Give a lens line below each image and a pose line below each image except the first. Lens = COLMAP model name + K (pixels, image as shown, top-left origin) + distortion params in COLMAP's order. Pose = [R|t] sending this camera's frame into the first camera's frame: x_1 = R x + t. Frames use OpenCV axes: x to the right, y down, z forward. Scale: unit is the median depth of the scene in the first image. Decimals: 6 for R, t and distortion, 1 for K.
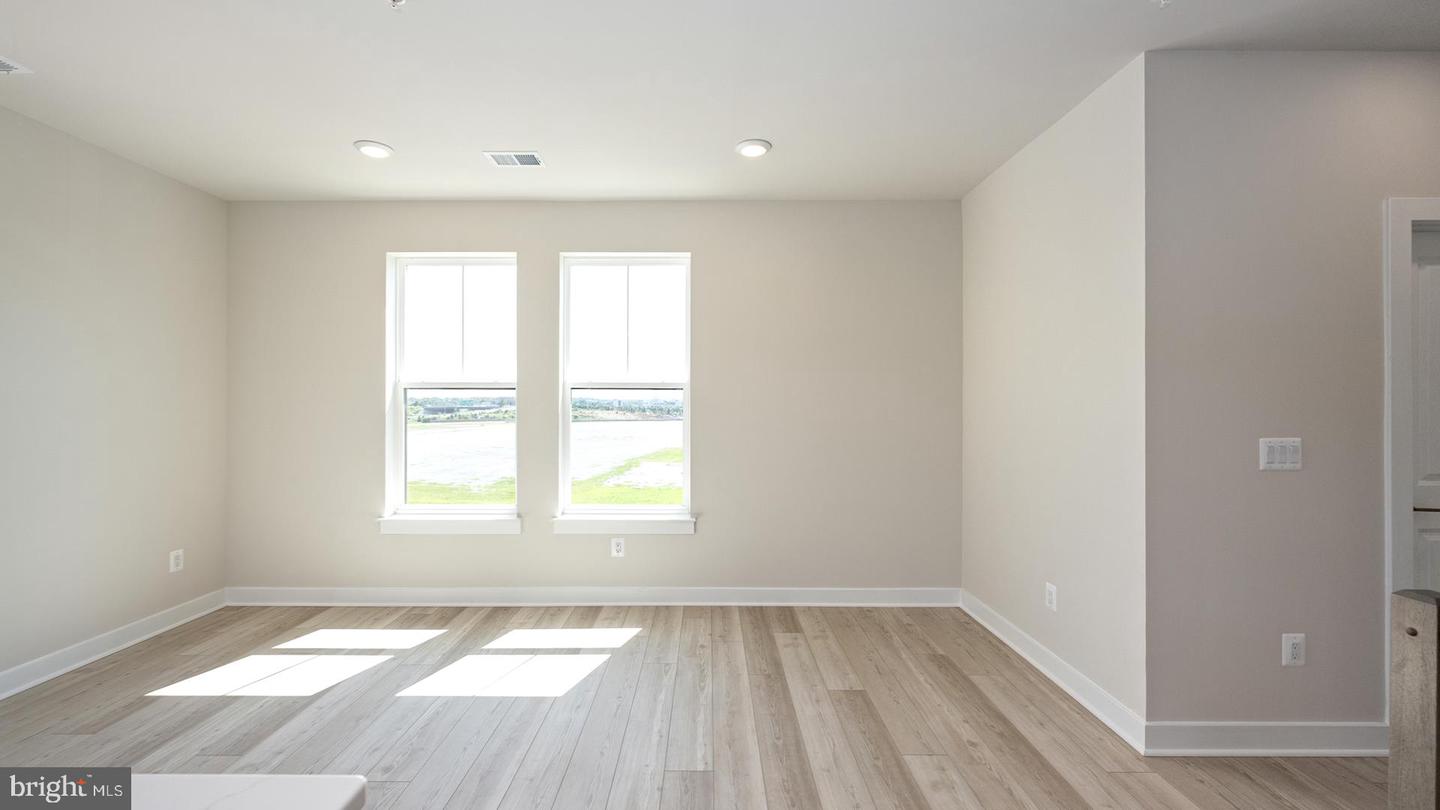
lens RADIAL K [[575.3, 0, 706.3], [0, 575.3, 403.1], [0, 0, 1]] dist [-0.001810, -0.000156]
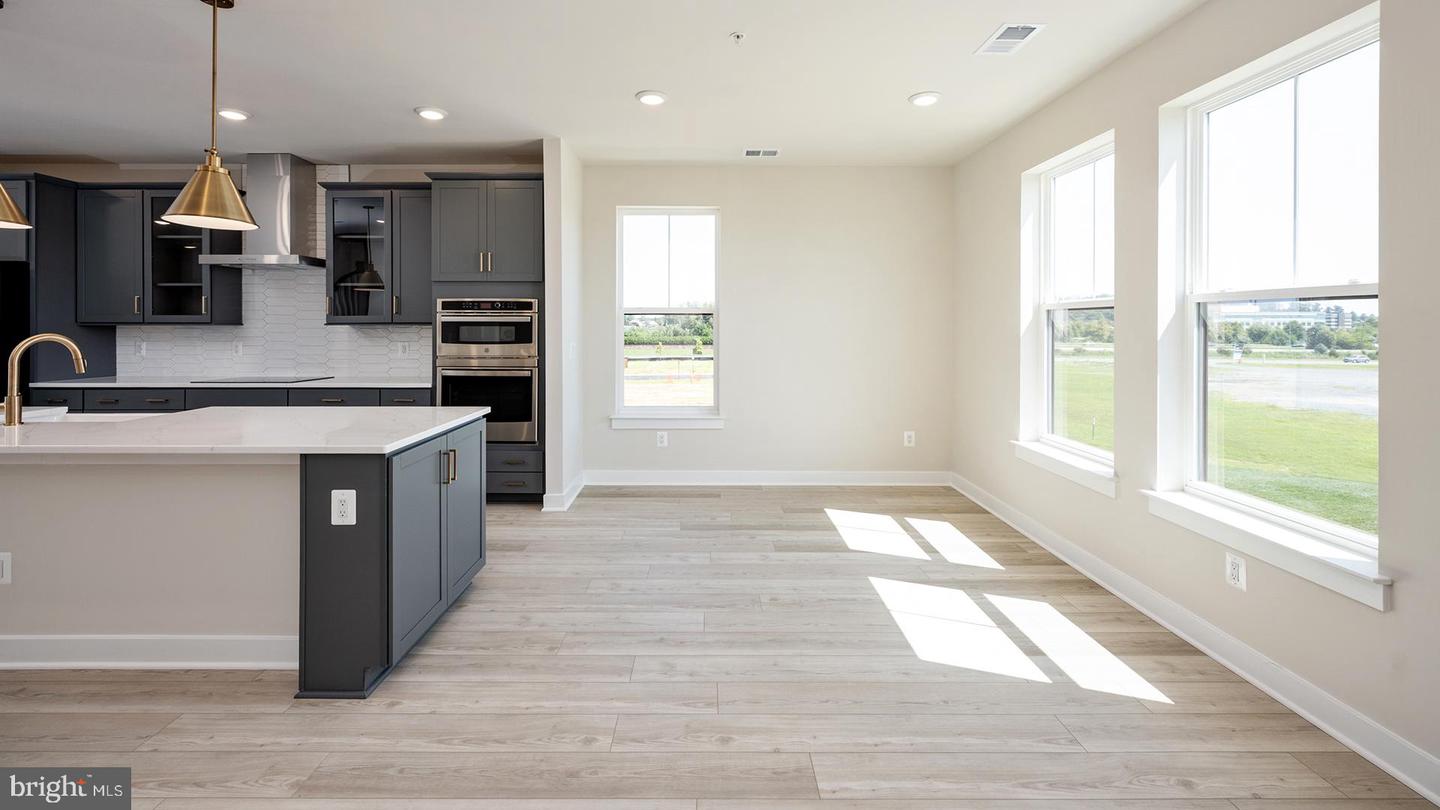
lens RADIAL K [[577.2, 0, 710.4], [0, 577.2, 324.4], [0, 0, 1]] dist [-0.002731, -0.000246]
pose [[0.006425, -0.002318, -0.999977, 0.483187], [0.001067, 0.999997, -0.002311, -0.000761], [0.999979, -0.001052, 0.006428, 0.515828]]
